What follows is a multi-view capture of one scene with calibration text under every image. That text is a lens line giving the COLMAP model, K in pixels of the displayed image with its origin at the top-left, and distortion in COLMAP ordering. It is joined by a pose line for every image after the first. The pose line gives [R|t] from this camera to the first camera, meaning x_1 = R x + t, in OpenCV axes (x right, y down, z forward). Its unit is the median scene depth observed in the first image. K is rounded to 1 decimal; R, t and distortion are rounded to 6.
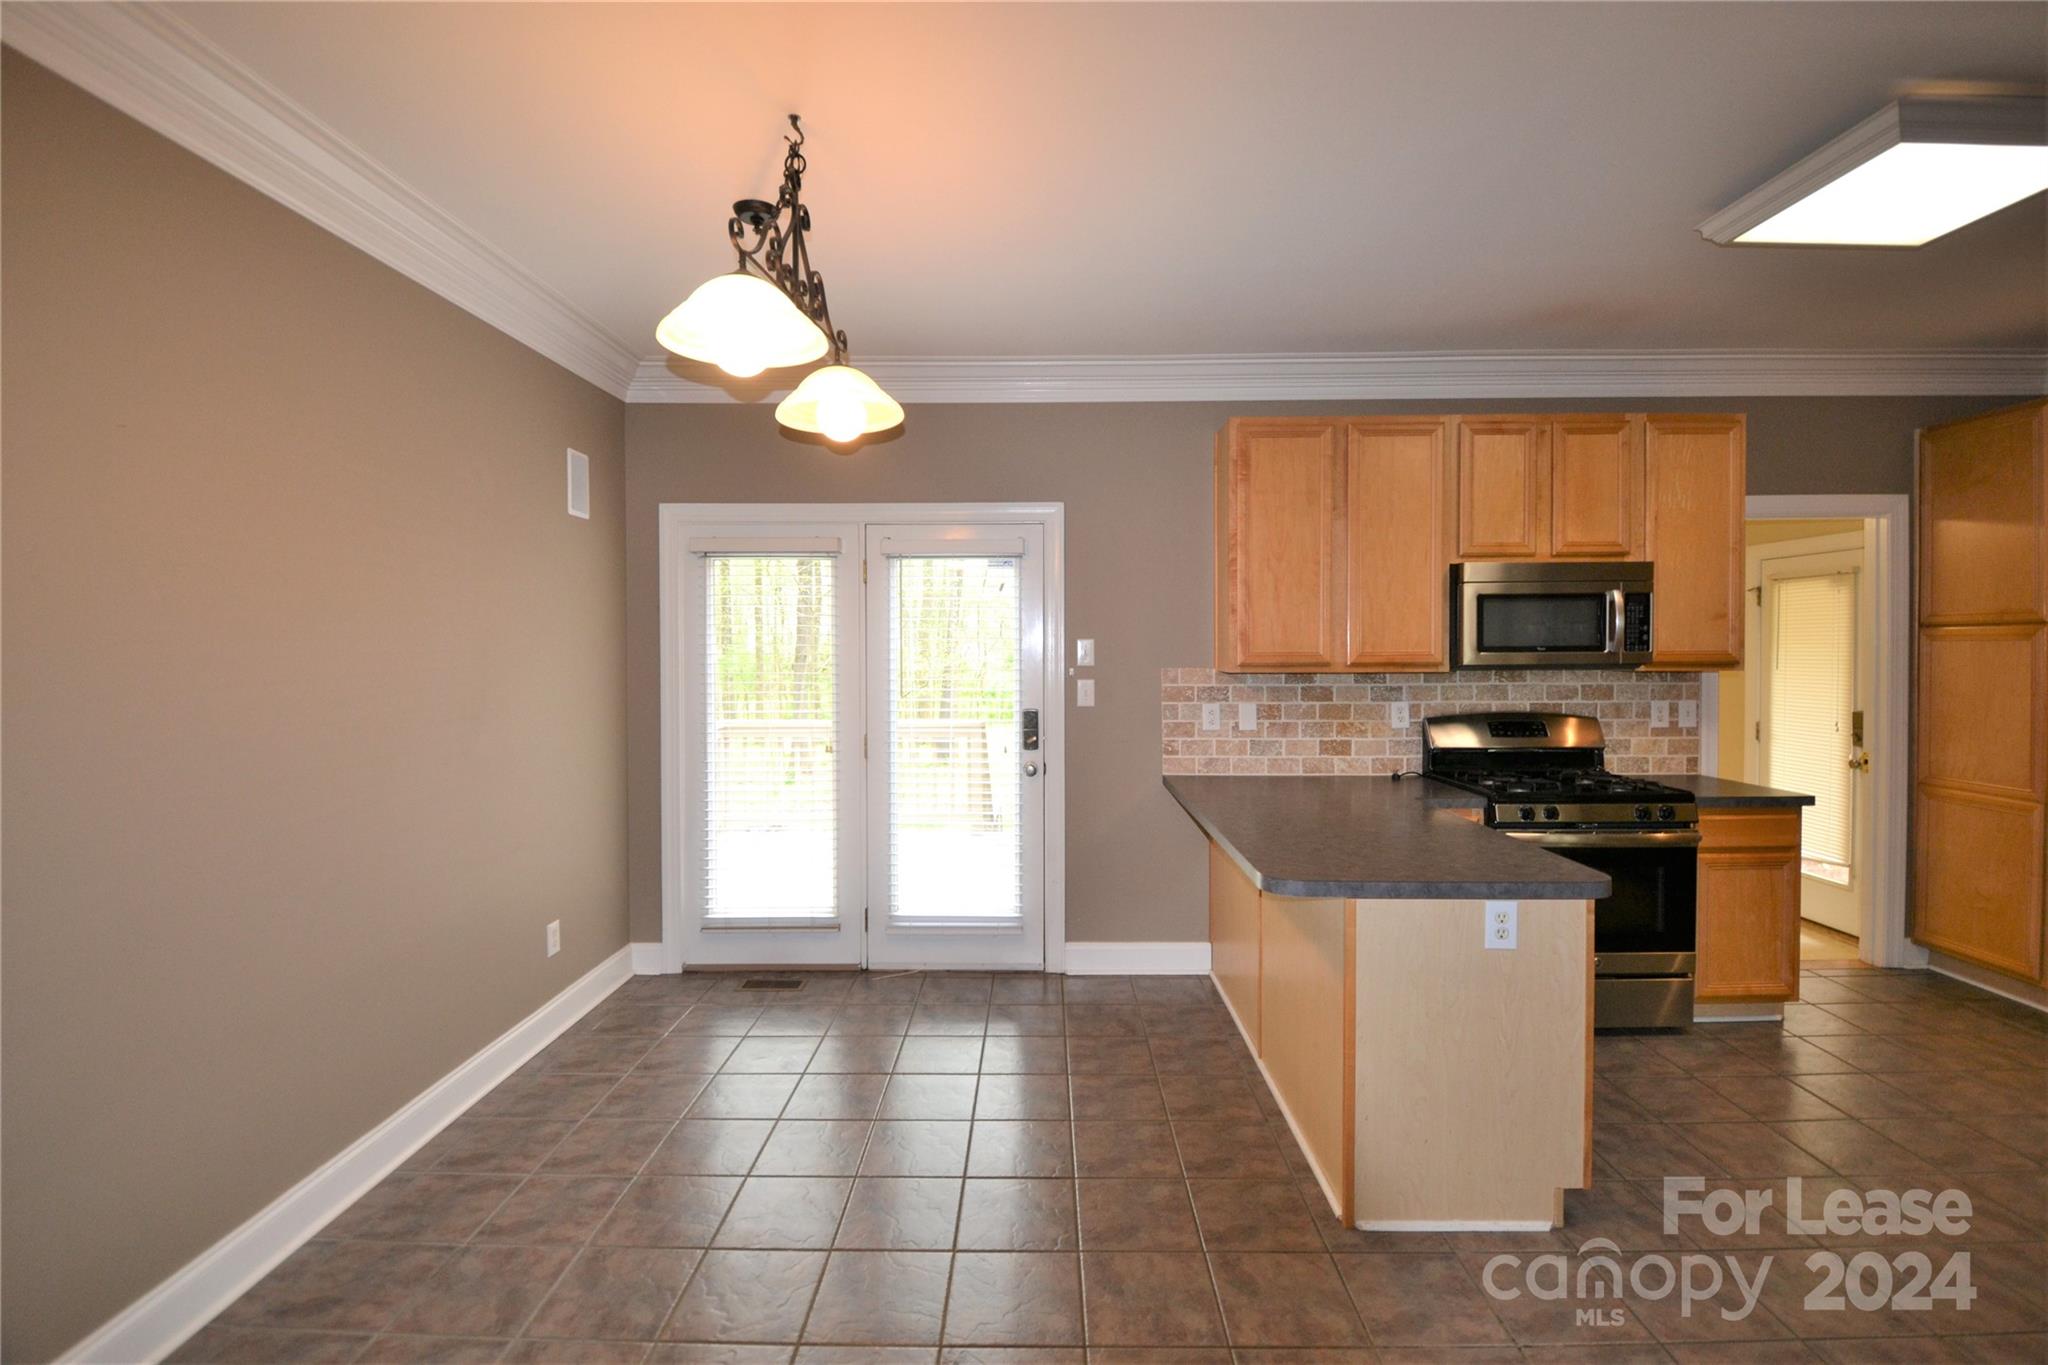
lens RADIAL K [[911.8, 0, 1025.0], [0, 911.8, 661.4], [0, 0, 1]] dist [0.009305, -0.016922]
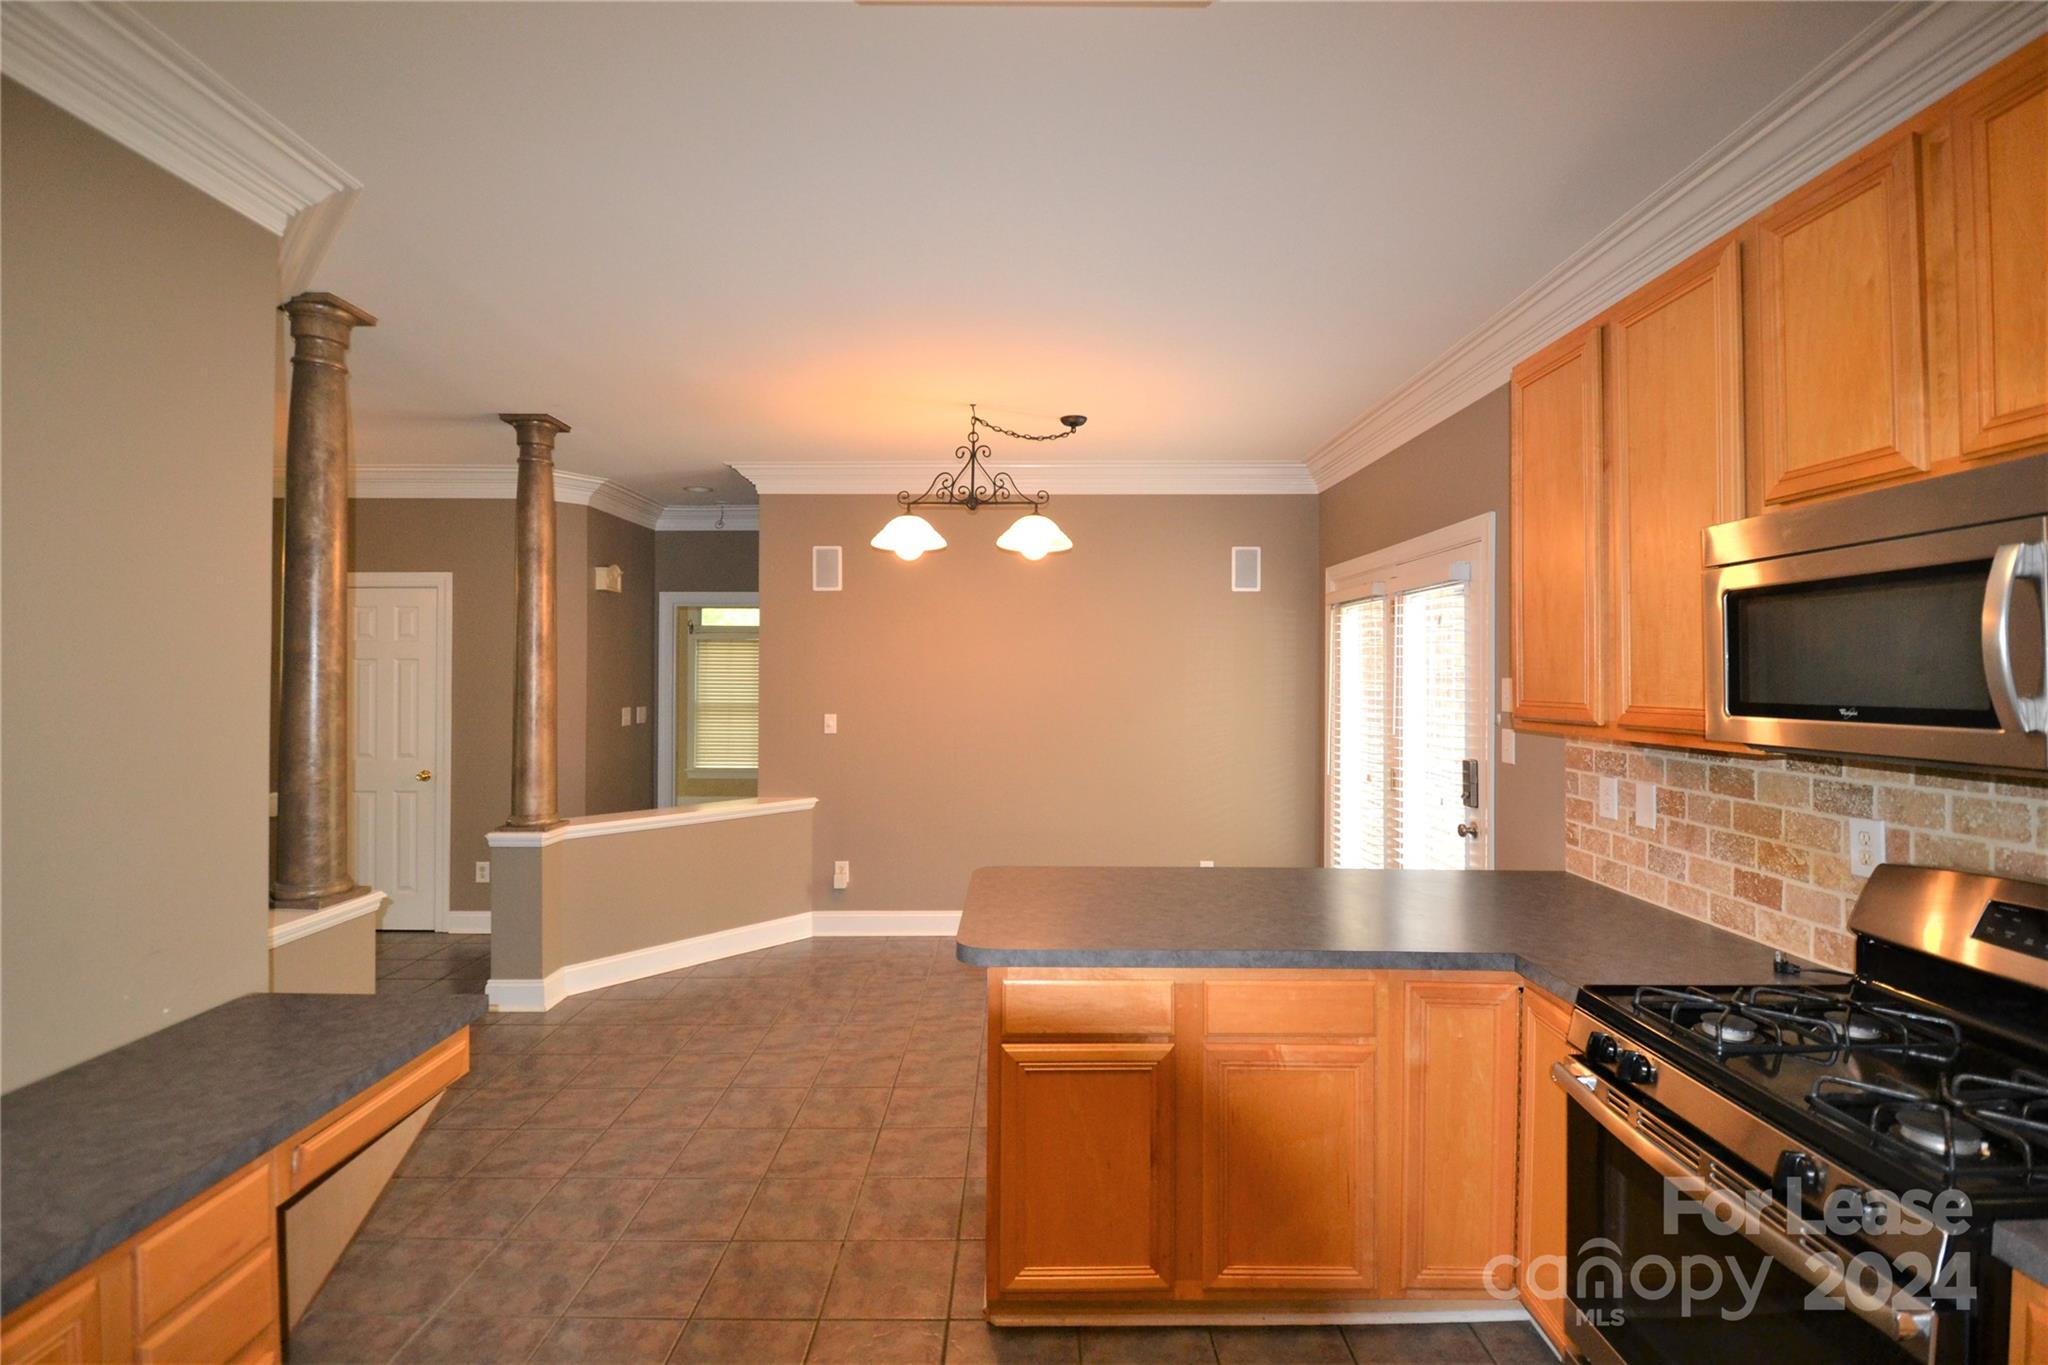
lens RADIAL K [[911.8, 0, 1030.7], [0, 911.8, 666.9], [0, 0, 1]] dist [0.009305, -0.016922]
pose [[0.025069, -0.004752, -0.999674, 0.862330], [-0.019607, 0.999794, -0.005244, -0.022457], [0.999493, 0.019732, 0.024970, 0.569967]]
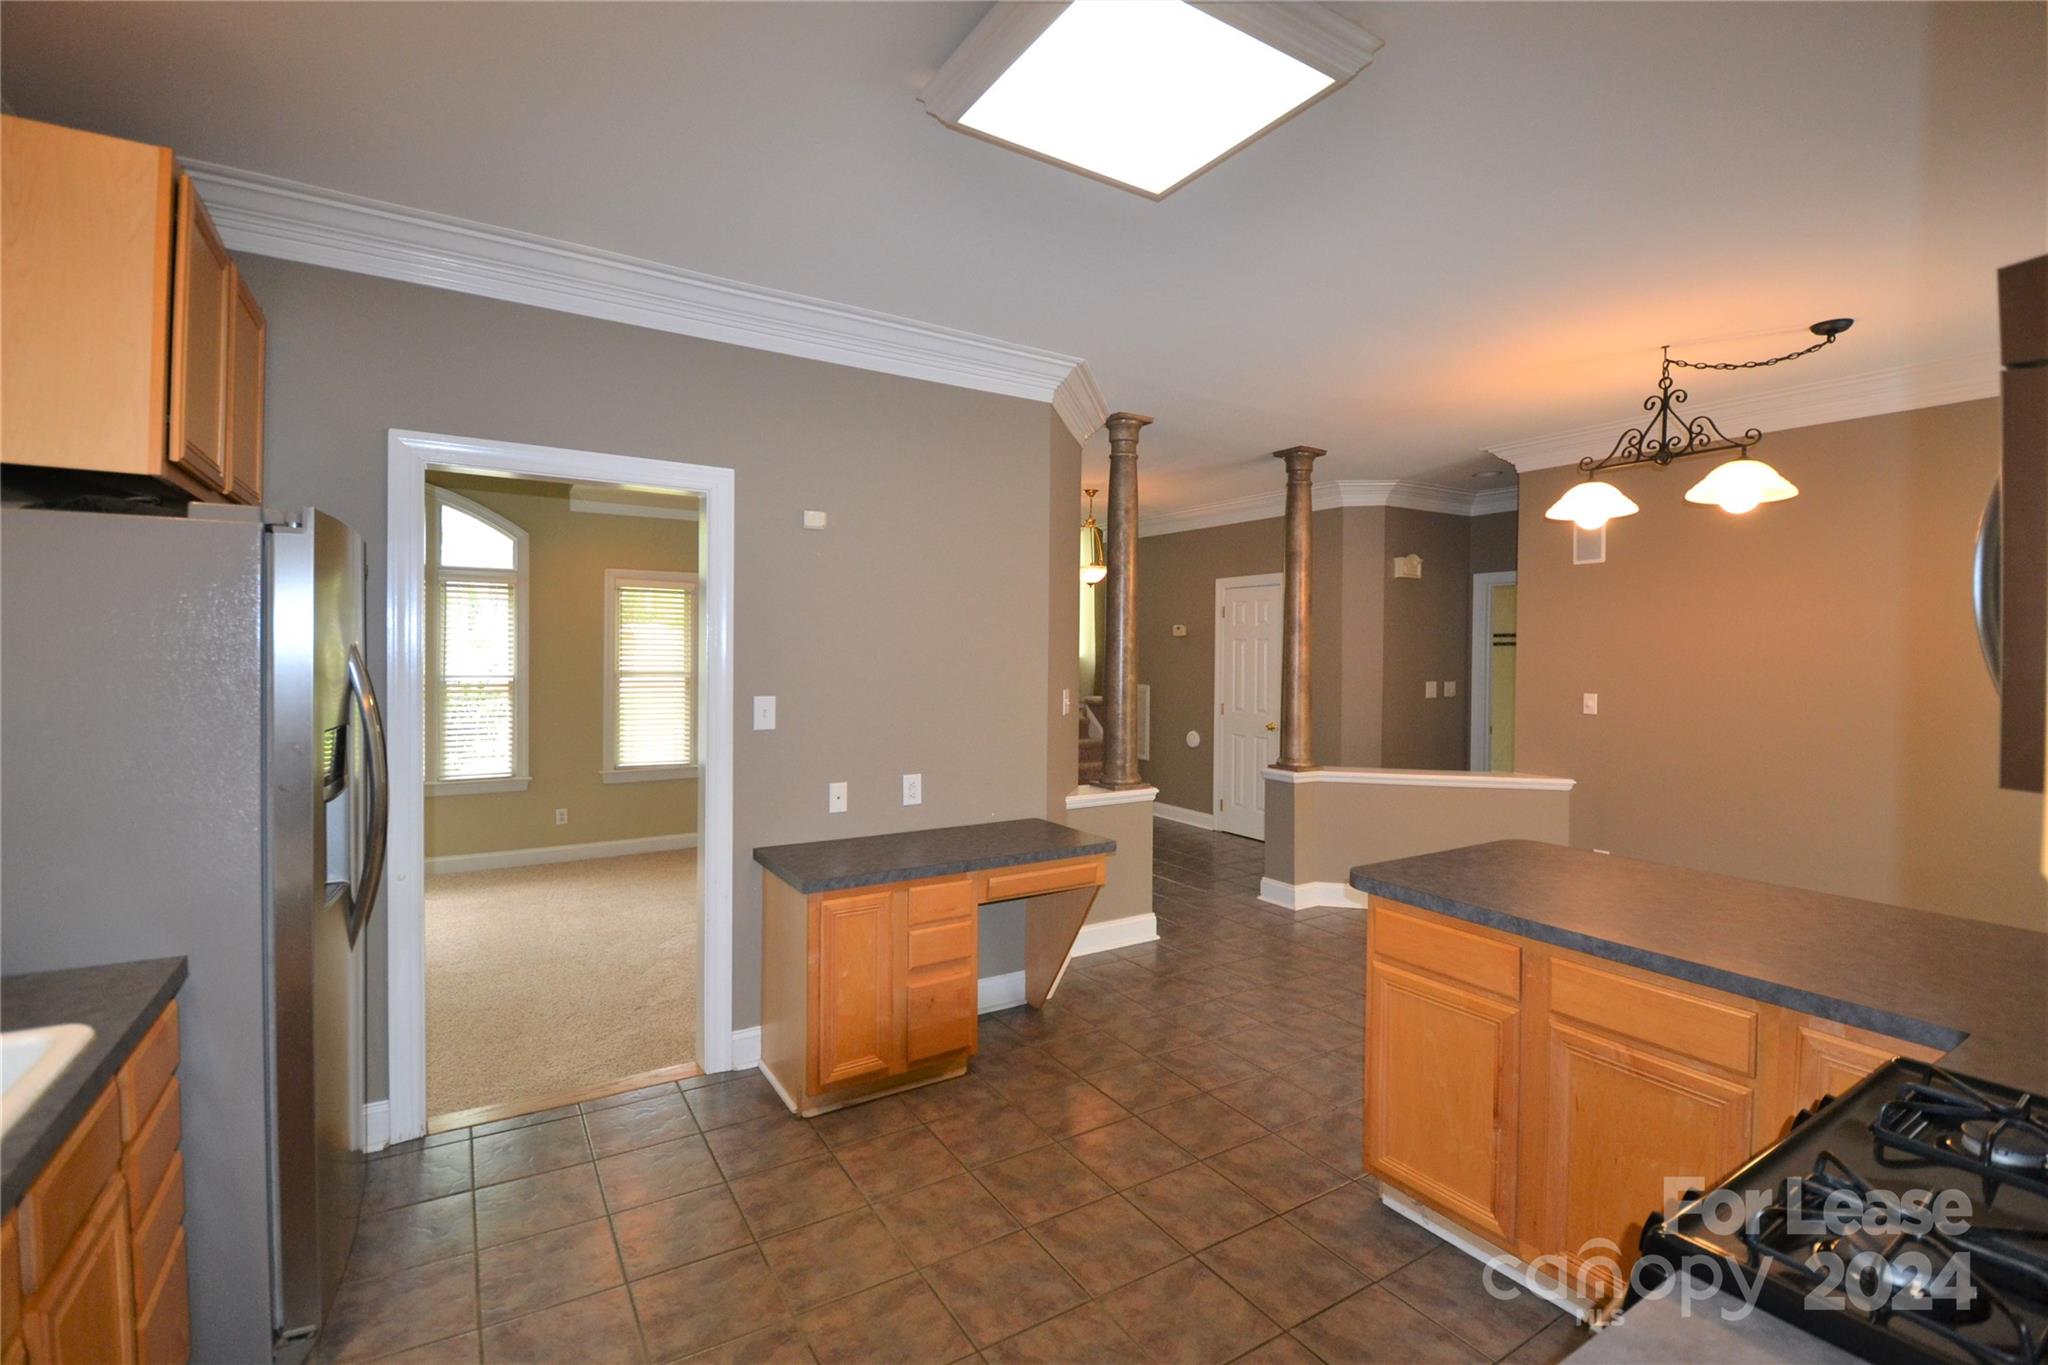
lens RADIAL K [[911.8, 0, 1025.7], [0, 911.8, 663.5], [0, 0, 1]] dist [0.009305, -0.016922]
pose [[-0.839749, 0.004922, -0.542953, 0.867884], [-0.014357, 0.999408, 0.031265, -0.024563], [0.542786, 0.034050, -0.839181, 0.941262]]
